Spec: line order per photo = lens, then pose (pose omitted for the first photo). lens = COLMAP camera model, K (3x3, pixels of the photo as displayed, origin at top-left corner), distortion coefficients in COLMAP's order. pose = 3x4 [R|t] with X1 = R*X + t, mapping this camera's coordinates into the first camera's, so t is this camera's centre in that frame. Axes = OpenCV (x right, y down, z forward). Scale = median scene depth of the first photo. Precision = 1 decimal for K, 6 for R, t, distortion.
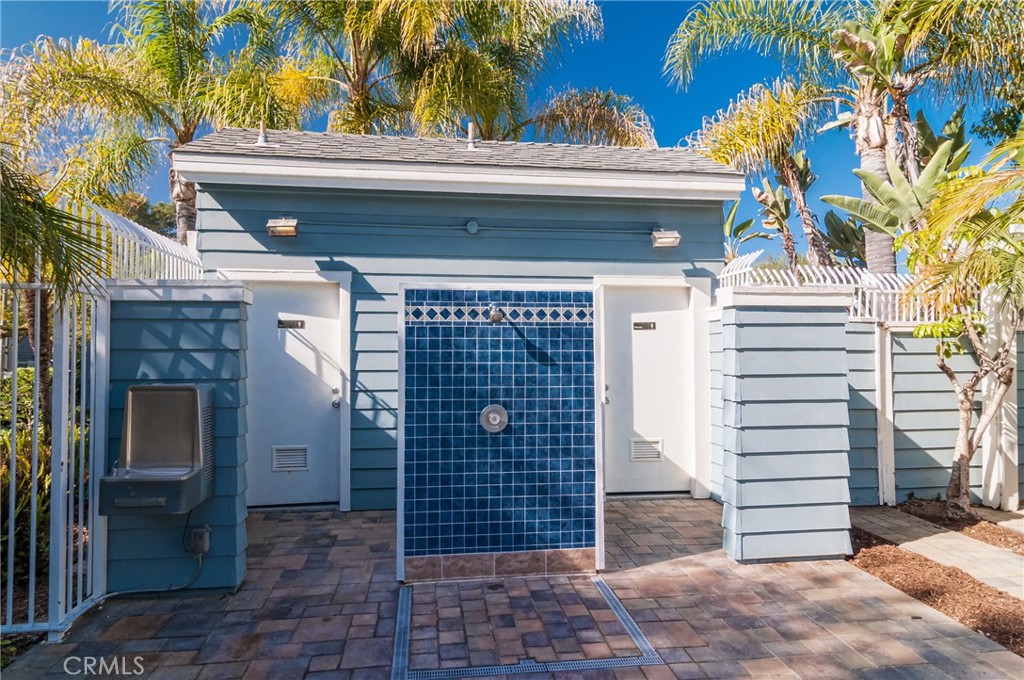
lens RADIAL K [[538.0, 0, 512.0], [0, 538.0, 340.0], [0, 0, 1]] dist [-0.015016, 0.000752]
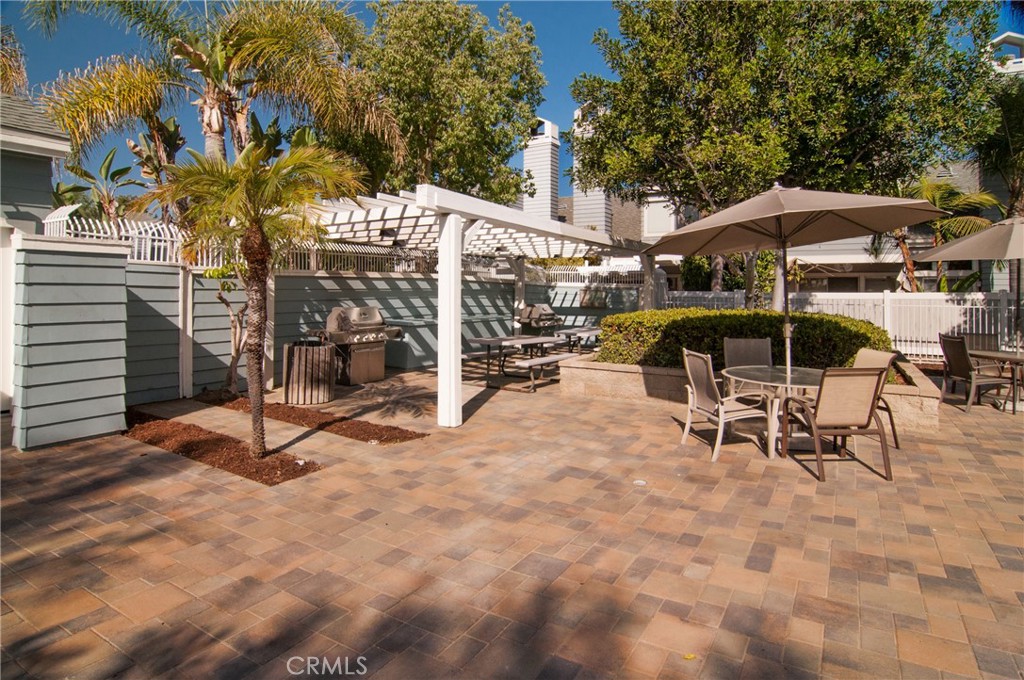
lens RADIAL K [[560.3, 0, 485.9], [0, 560.3, 287.1], [0, 0, 1]] dist [-0.004214, -0.000659]
pose [[0.649089, 0.013753, 0.760588, 0.094923], [-0.027281, 0.999614, 0.005207, -0.008640], [-0.760223, -0.024129, 0.649214, -0.536246]]
